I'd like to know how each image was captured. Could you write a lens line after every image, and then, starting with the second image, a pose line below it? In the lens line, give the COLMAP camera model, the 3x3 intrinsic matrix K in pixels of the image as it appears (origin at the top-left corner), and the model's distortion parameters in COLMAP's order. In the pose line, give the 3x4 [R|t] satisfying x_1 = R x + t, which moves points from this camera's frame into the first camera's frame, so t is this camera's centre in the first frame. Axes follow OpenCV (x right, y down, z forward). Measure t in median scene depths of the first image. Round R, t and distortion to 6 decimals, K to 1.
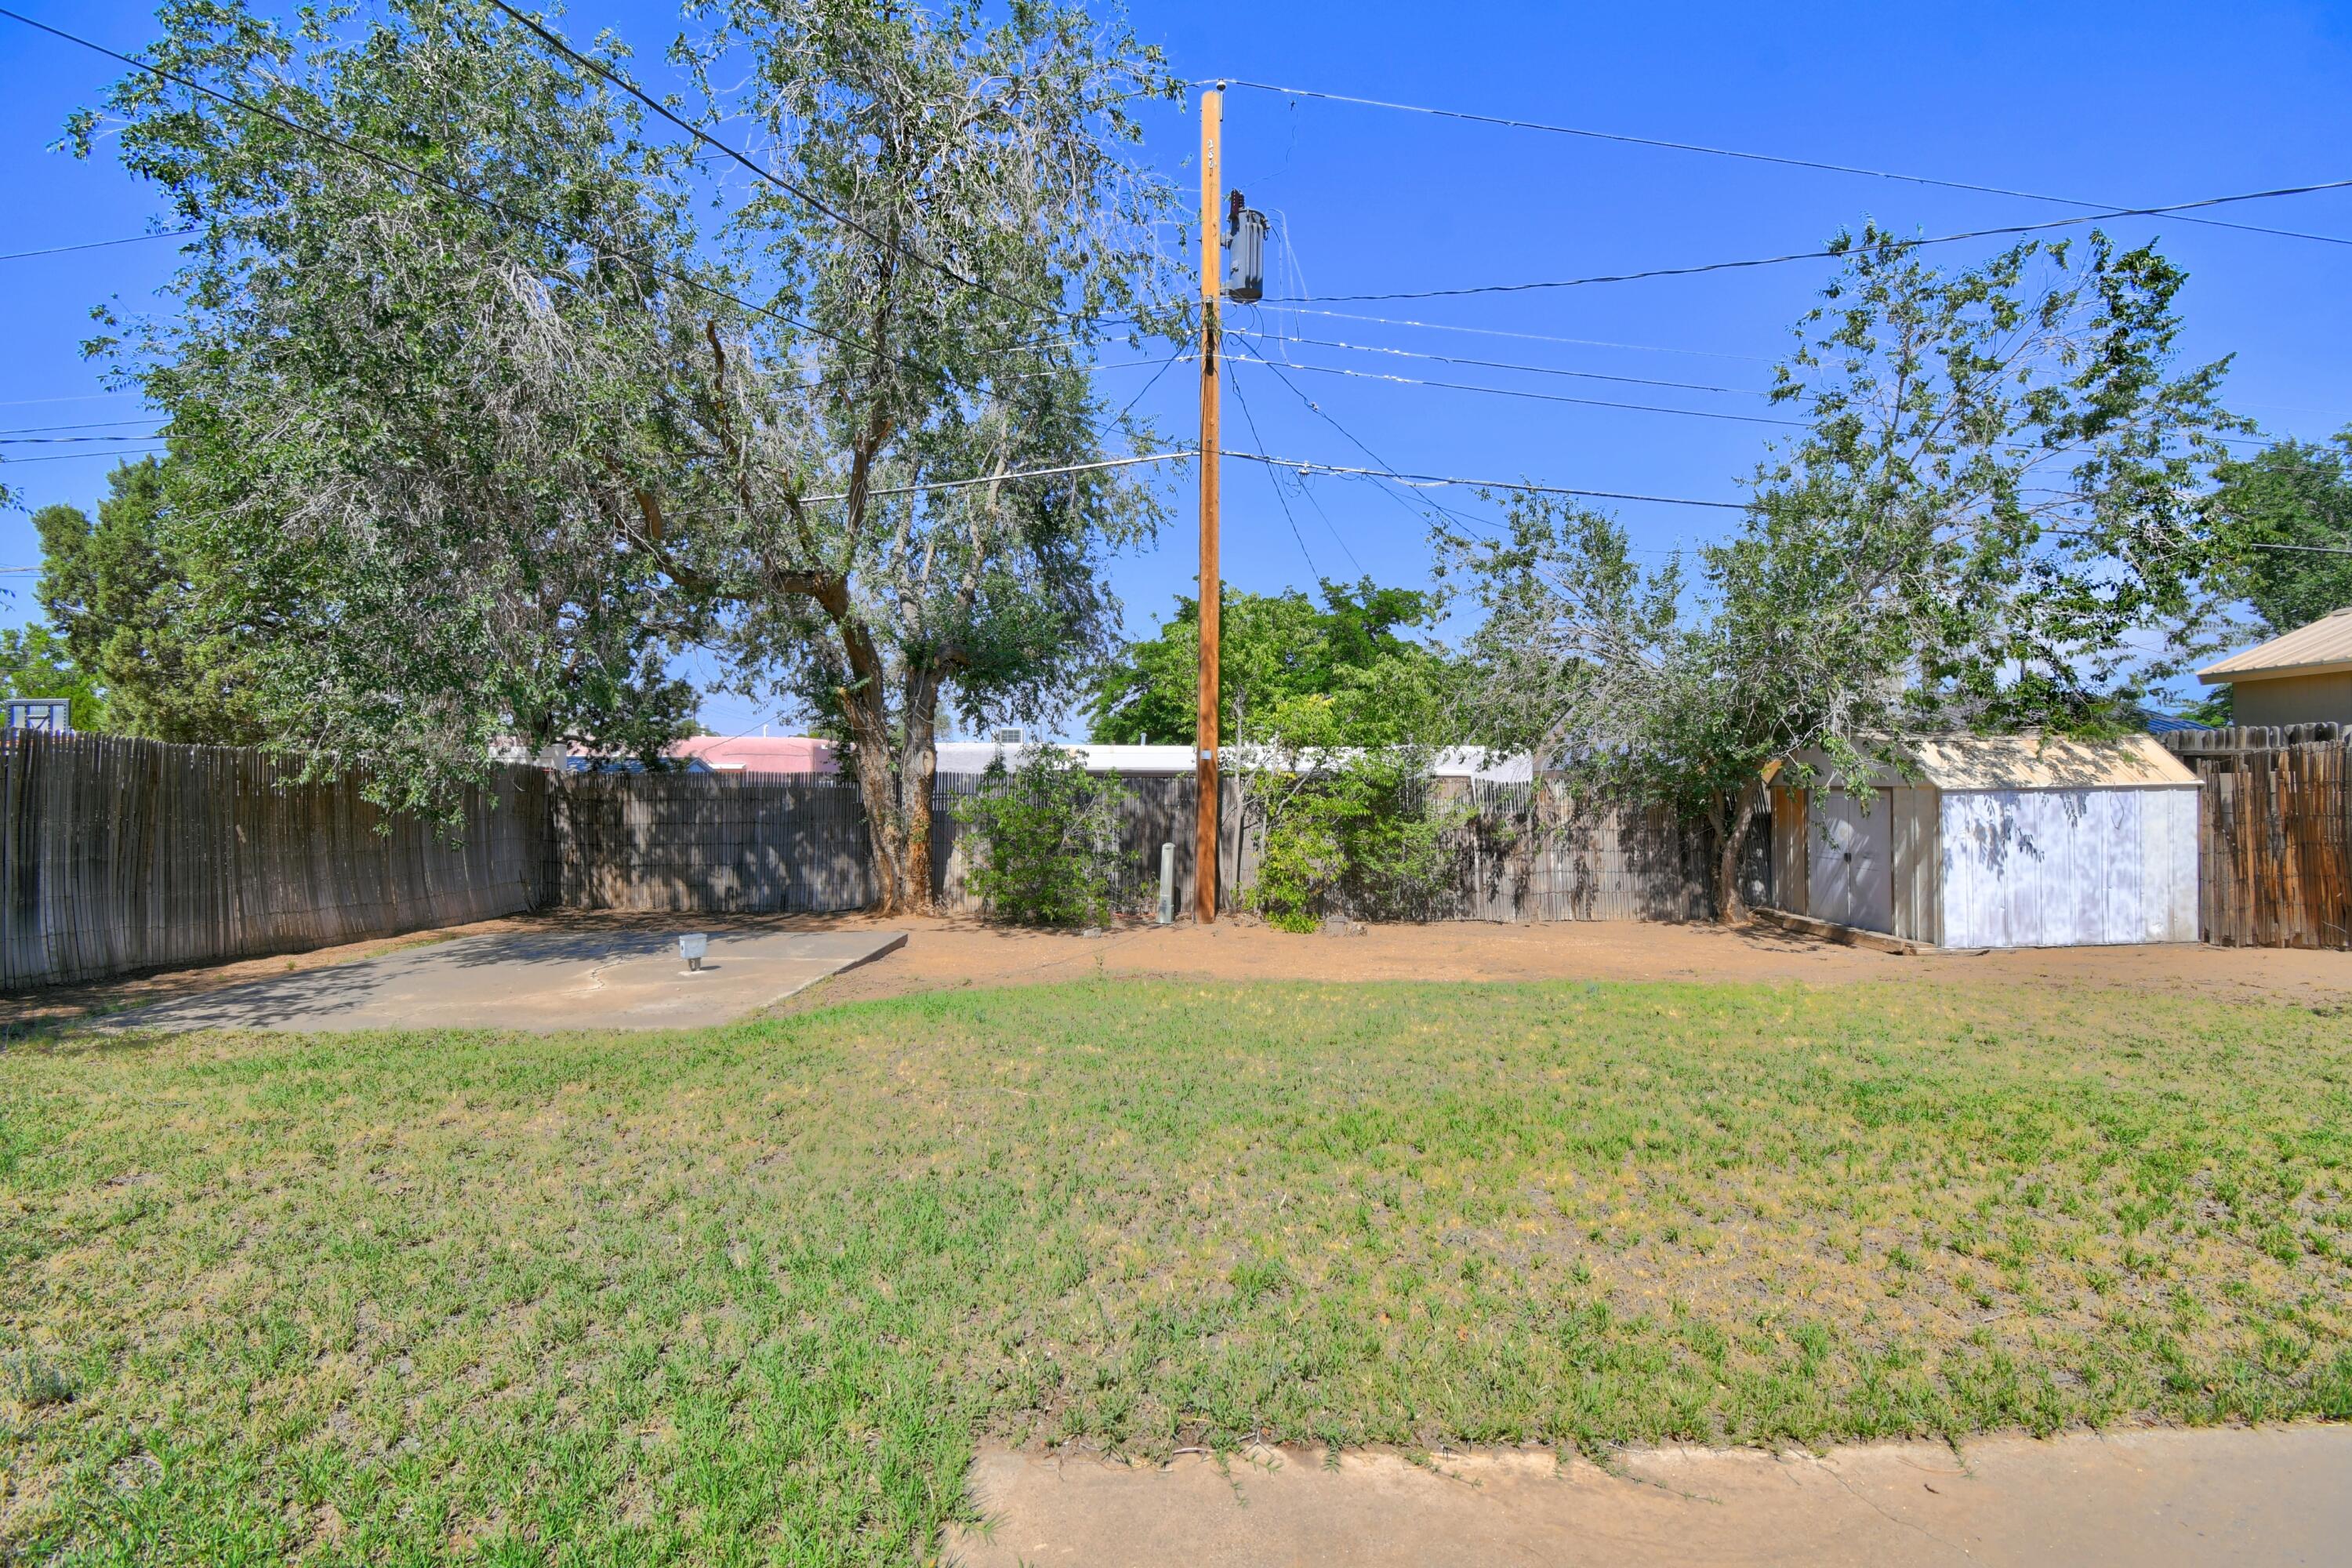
lens RADIAL K [[1051.1, 0, 1178.6], [0, 1051.1, 788.7], [0, 0, 1]] dist [0.007449, -0.014971]
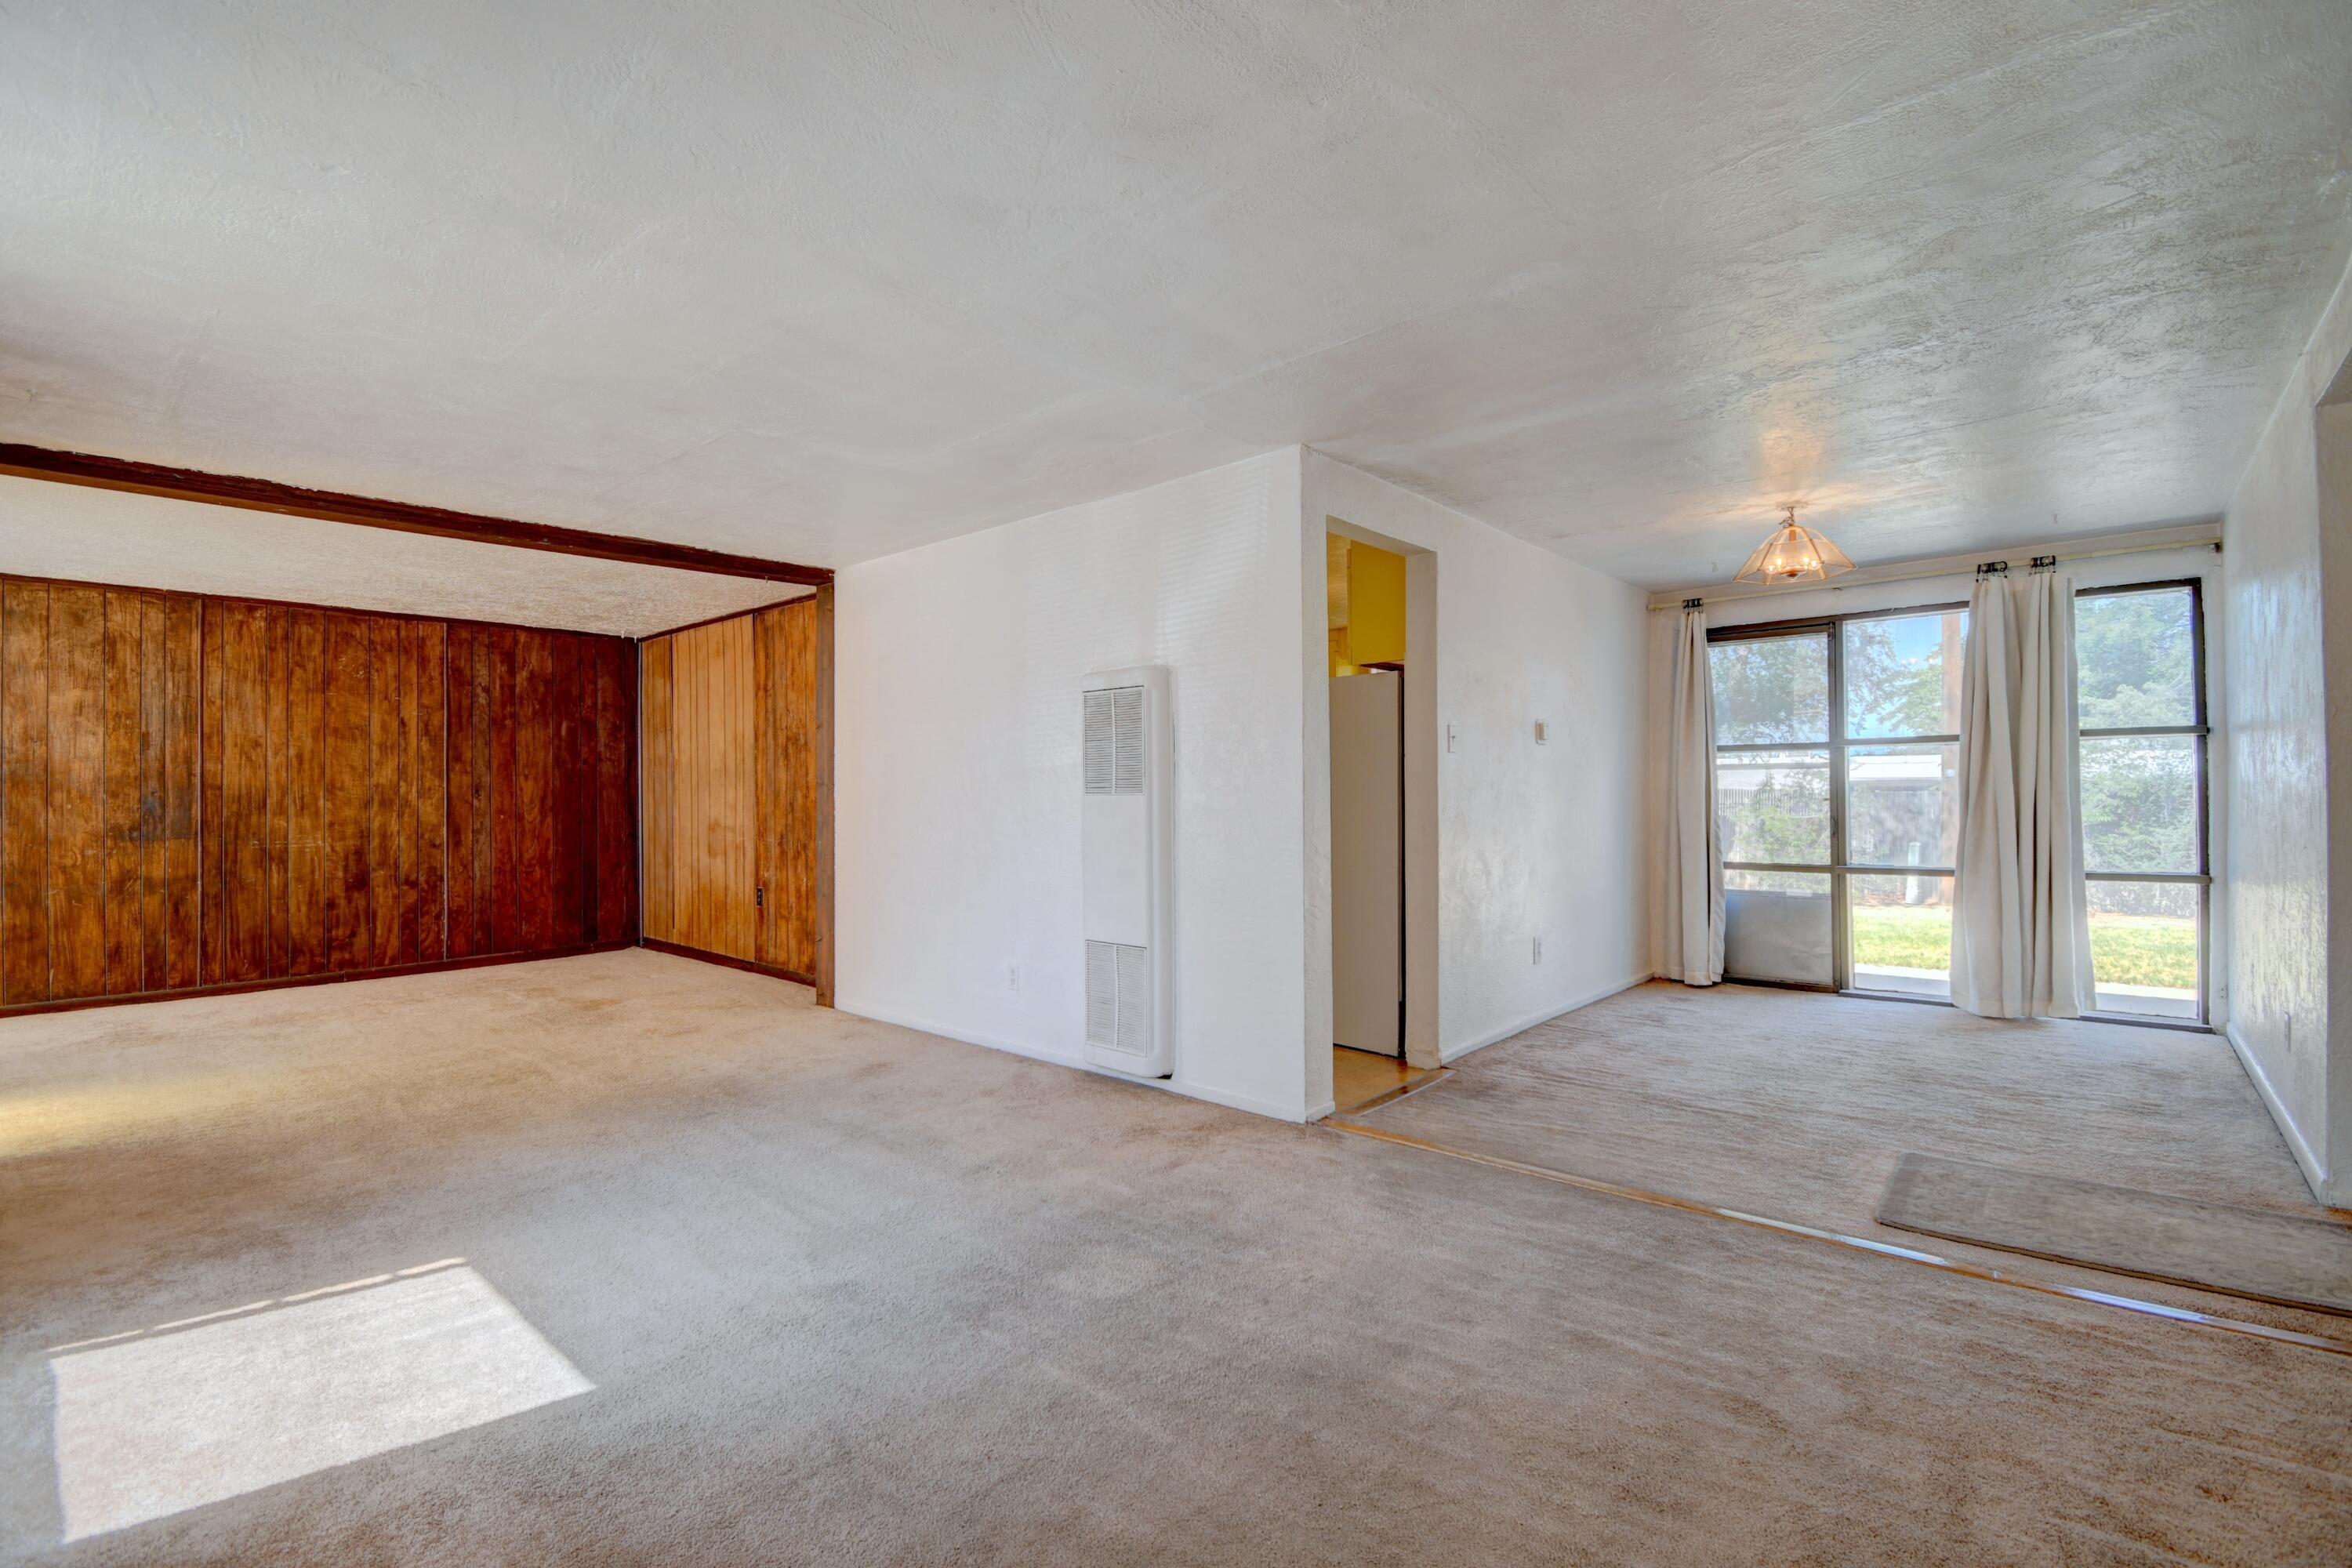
lens RADIAL K [[1051.1, 0, 1190.3], [0, 1051.1, 779.9], [0, 0, 1]] dist [0.007449, -0.014971]
pose [[0.771725, -0.016350, -0.635746, 0.129229], [0.003155, 0.999756, -0.021882, 0.000813], [0.635948, 0.014881, 0.771588, -0.581923]]
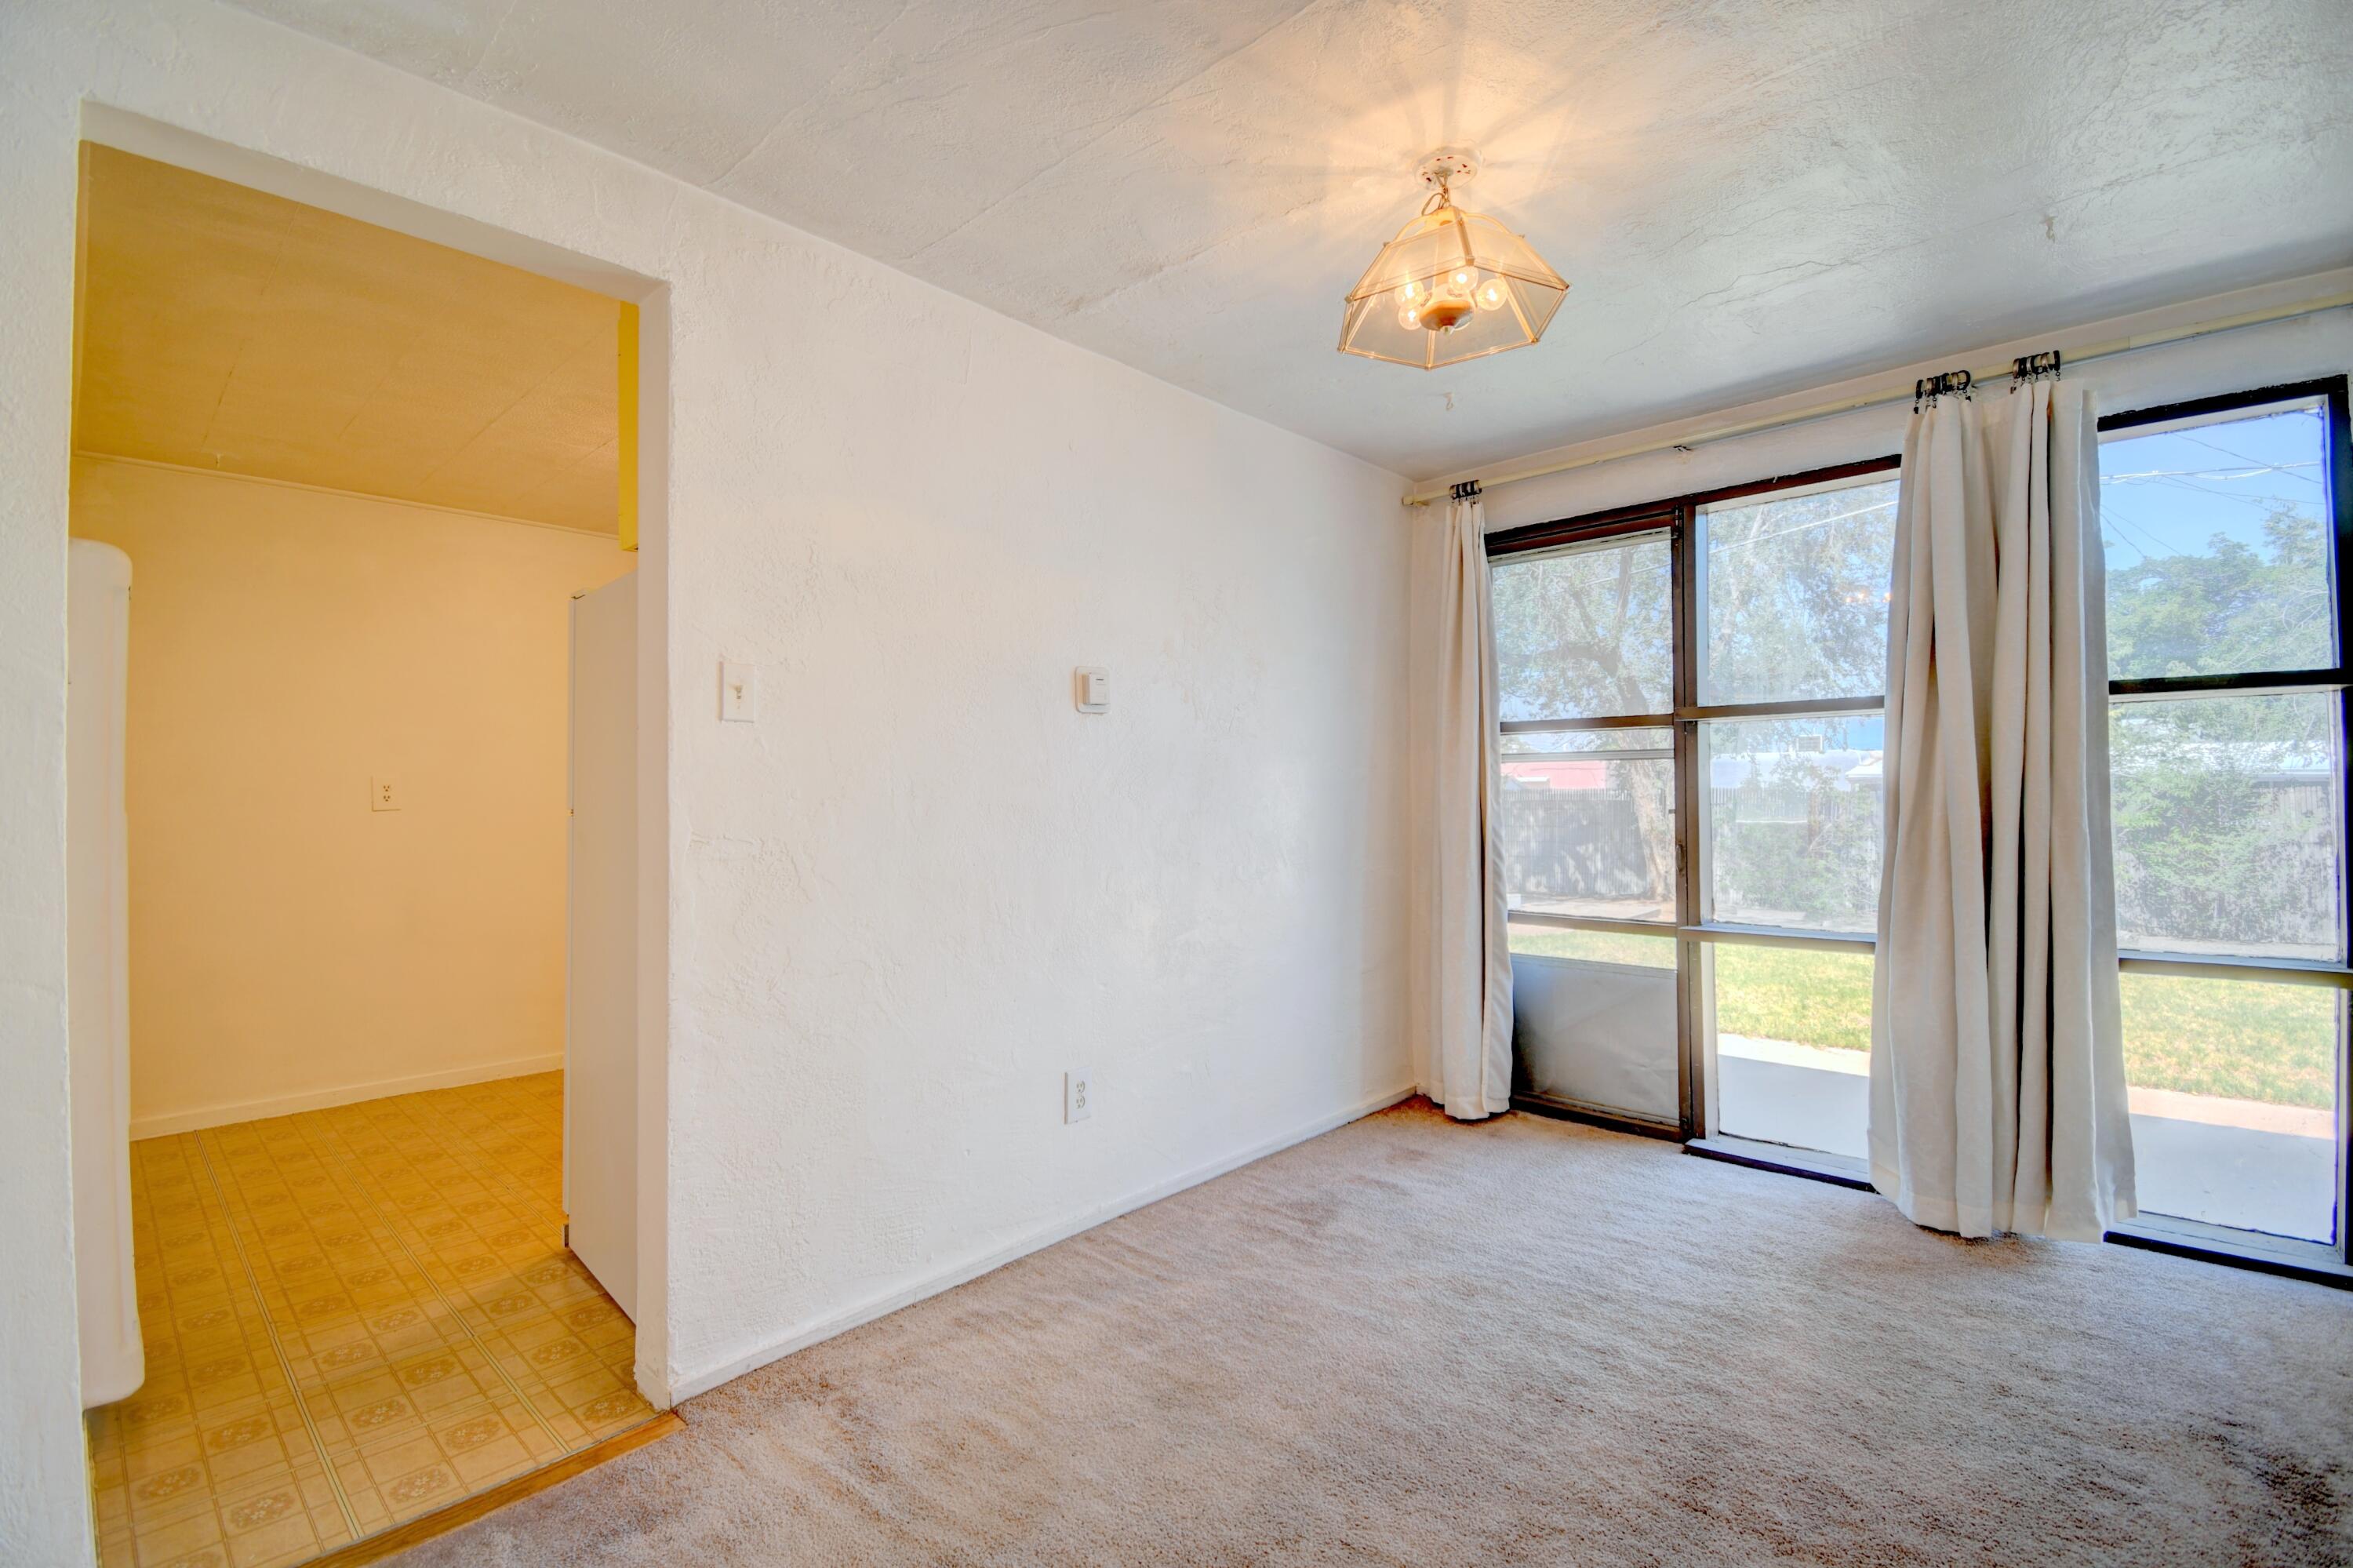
lens RADIAL K [[1051.5, 0, 1189.0], [0, 1051.5, 779.8], [0, 0, 1]] dist [0.007449, -0.014971]
pose [[0.755645, -0.015593, -0.654795, 0.135032], [0.003703, 0.999802, -0.019537, -0.003063], [0.654971, 0.012338, 0.755554, -0.341516]]
